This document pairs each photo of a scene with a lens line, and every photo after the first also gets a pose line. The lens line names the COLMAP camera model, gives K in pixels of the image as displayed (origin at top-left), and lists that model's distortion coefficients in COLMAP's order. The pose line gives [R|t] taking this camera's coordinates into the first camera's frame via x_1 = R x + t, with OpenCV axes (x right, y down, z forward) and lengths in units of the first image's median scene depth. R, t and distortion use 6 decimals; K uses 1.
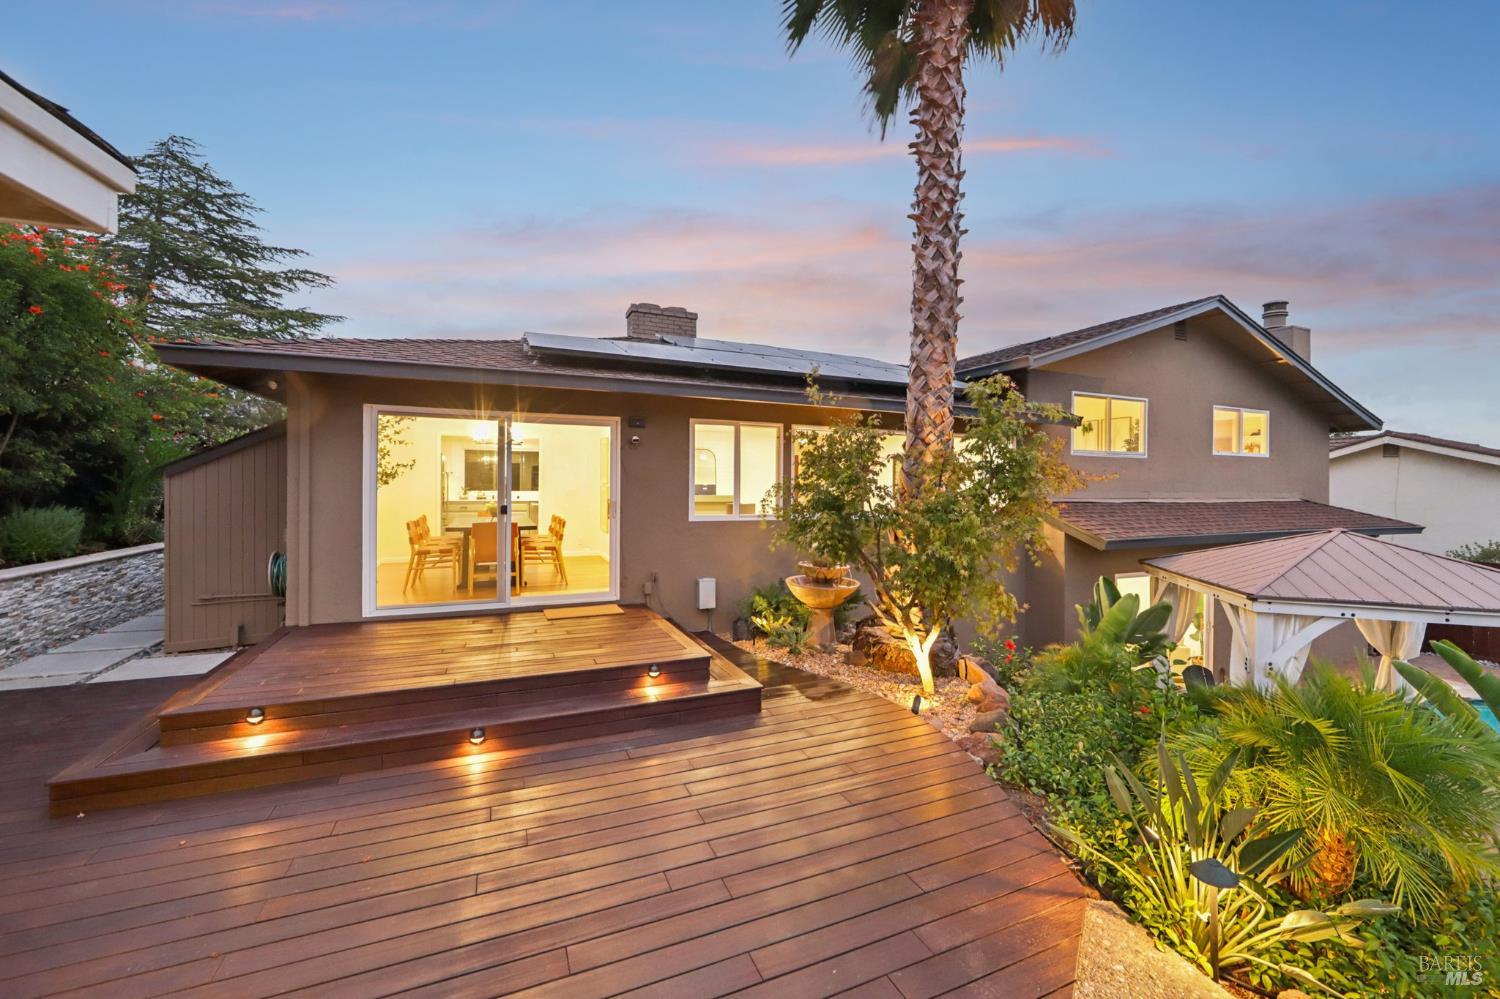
lens RADIAL K [[577.6, 0, 750.0], [0, 577.6, 499.5], [0, 0, 1]] dist [0.000747, 0.000147]
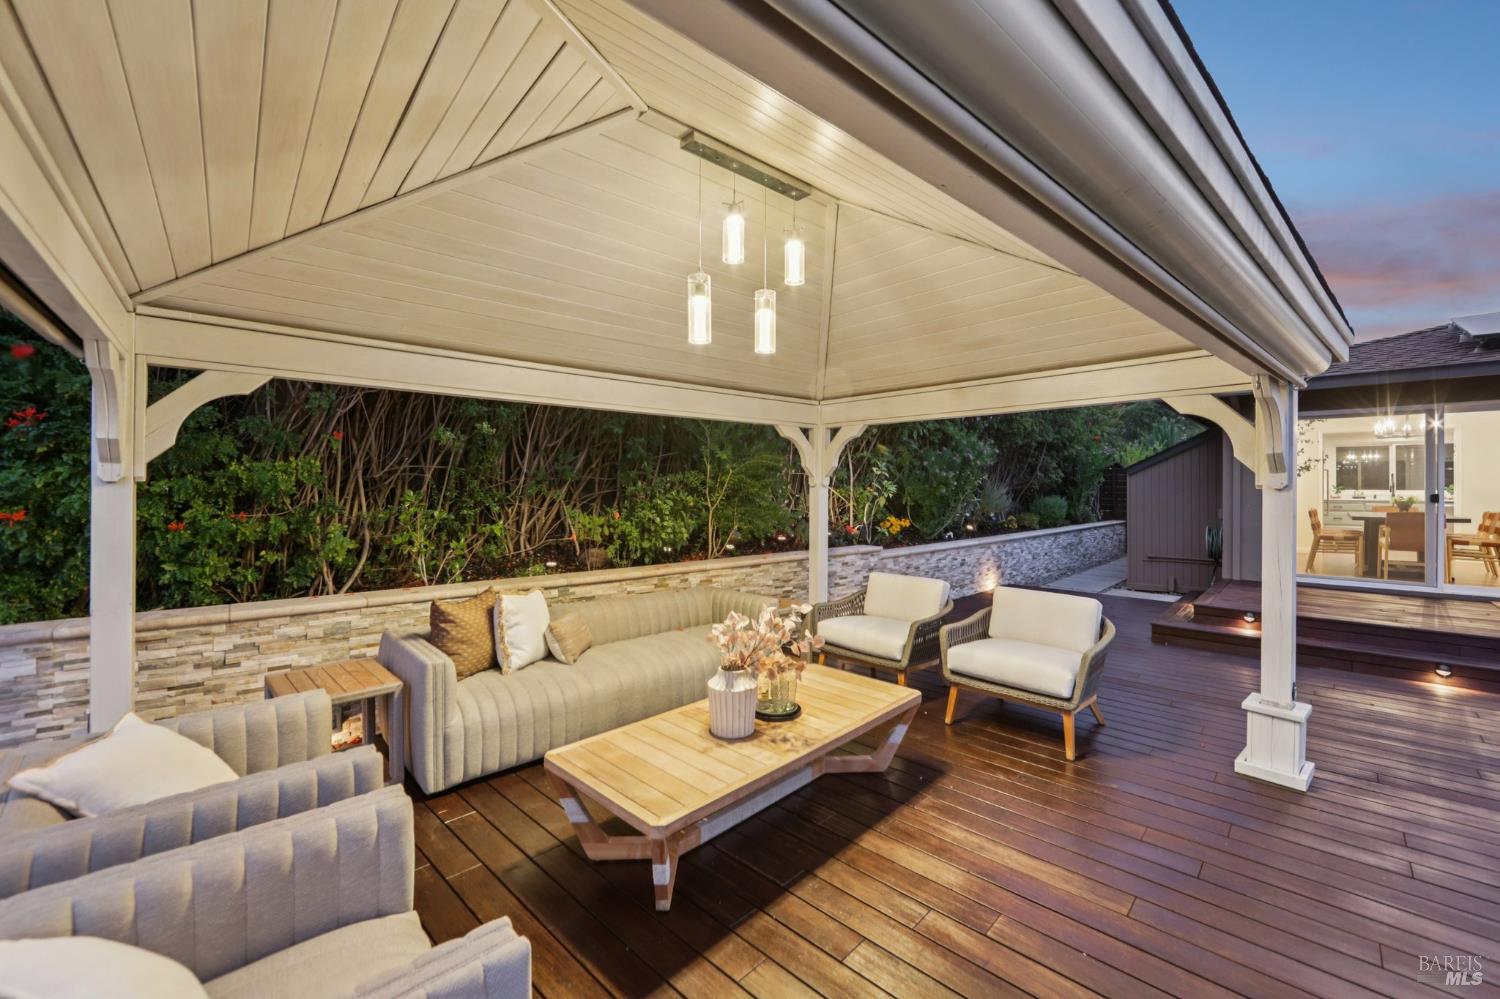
lens RADIAL K [[617.6, 0, 751.4], [0, 617.6, 491.1], [0, 0, 1]] dist [-0.010832, 0.000410]
pose [[0.408548, -0.001559, -0.912736, 0.068180], [-0.033134, 0.999314, -0.016538, 0.058793], [0.912135, 0.036999, 0.408216, -0.535348]]
